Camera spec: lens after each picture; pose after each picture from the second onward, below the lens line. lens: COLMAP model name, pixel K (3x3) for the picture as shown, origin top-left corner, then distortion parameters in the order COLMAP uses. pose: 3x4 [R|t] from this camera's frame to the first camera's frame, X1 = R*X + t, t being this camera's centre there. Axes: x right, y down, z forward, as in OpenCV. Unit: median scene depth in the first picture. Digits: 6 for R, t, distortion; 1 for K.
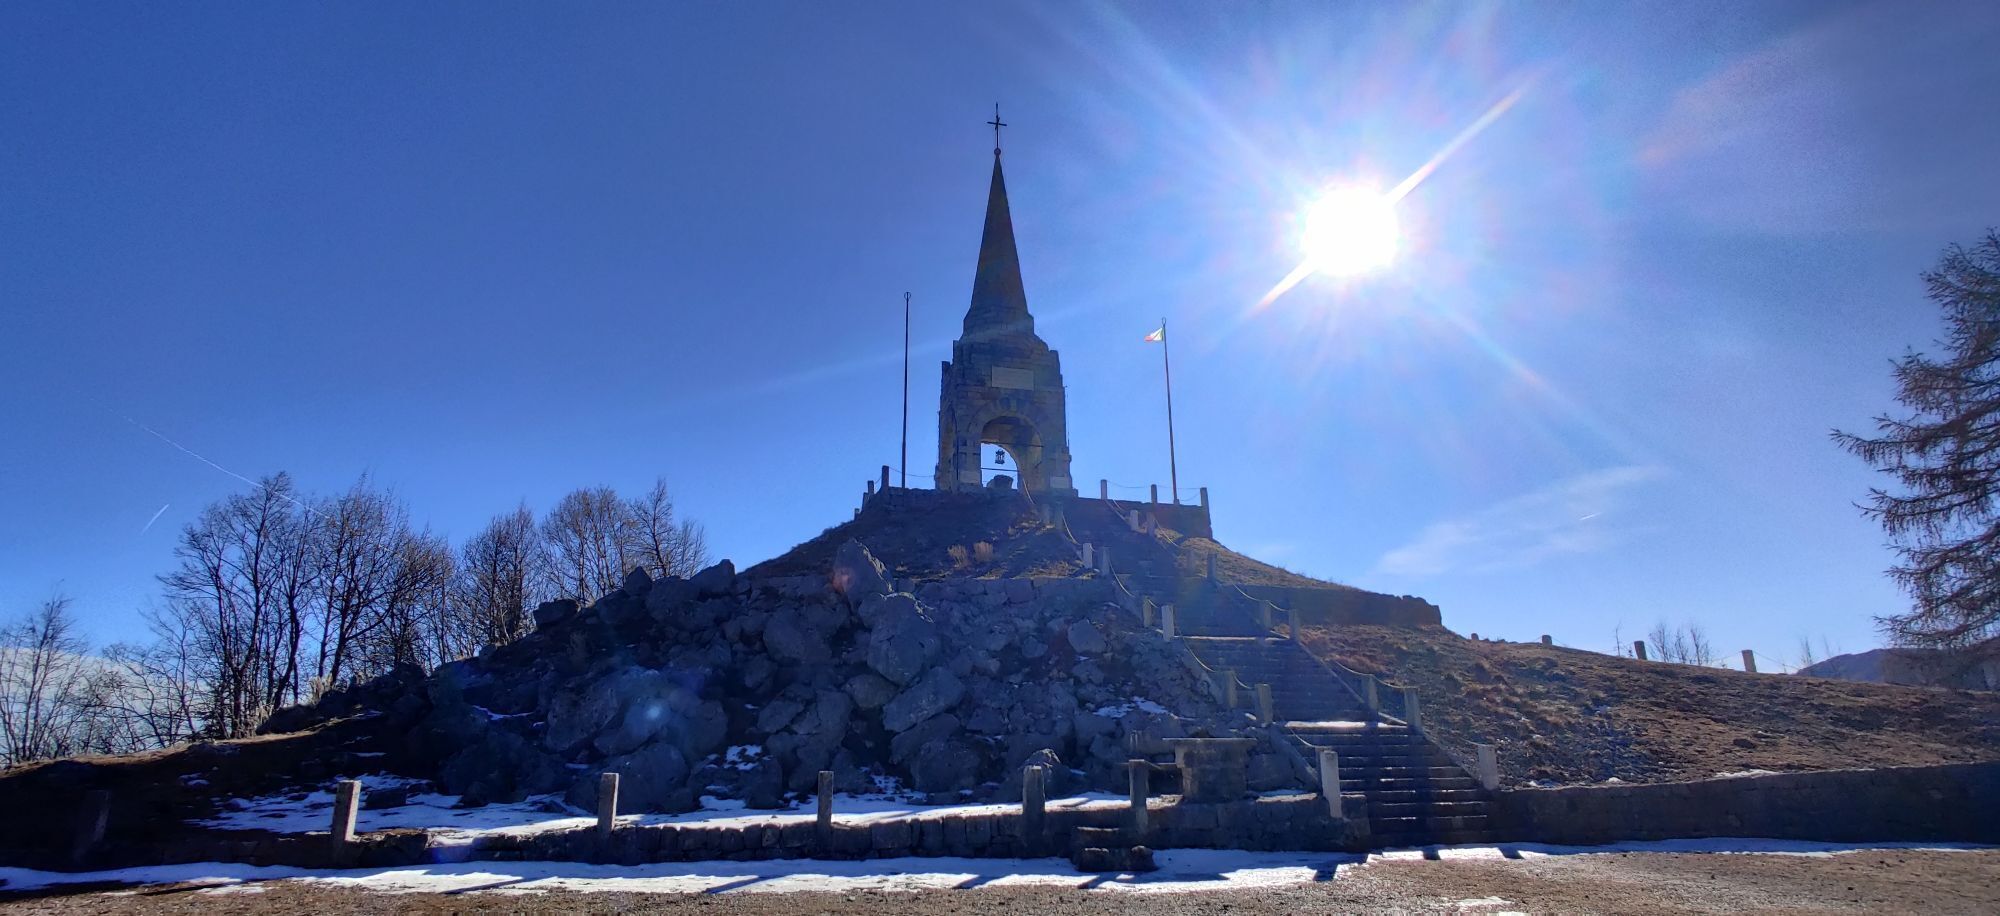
lens RADIAL K [[994.5, 0, 949.0], [0, 994.5, 460.6], [0, 0, 1]] dist [-0.035833, 0.018413]
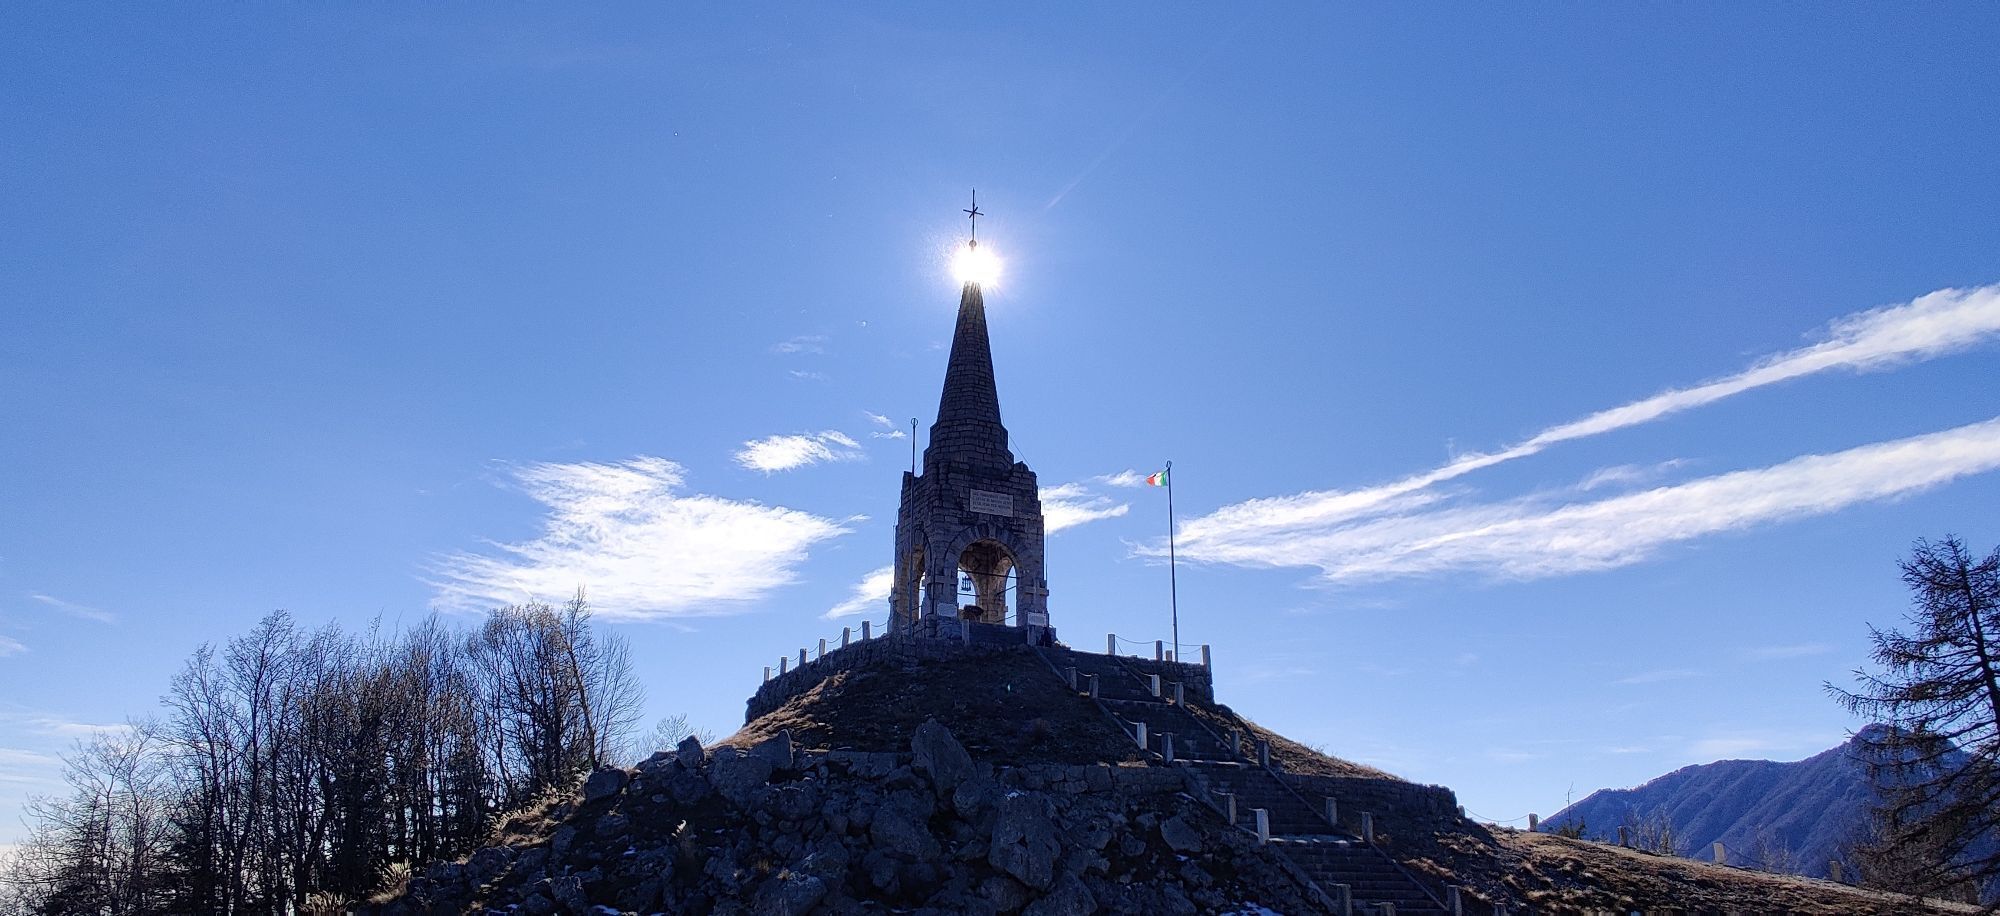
lens RADIAL K [[1212.5, 0, 942.1], [0, 1212.5, 464.5], [0, 0, 1]] dist [-0.057751, 0.044235]
pose [[0.982851, 0.071218, 0.170096, -0.385020], [-0.065695, 0.997120, -0.037888, -0.158851], [-0.172305, 0.026063, 0.984699, -0.224431]]
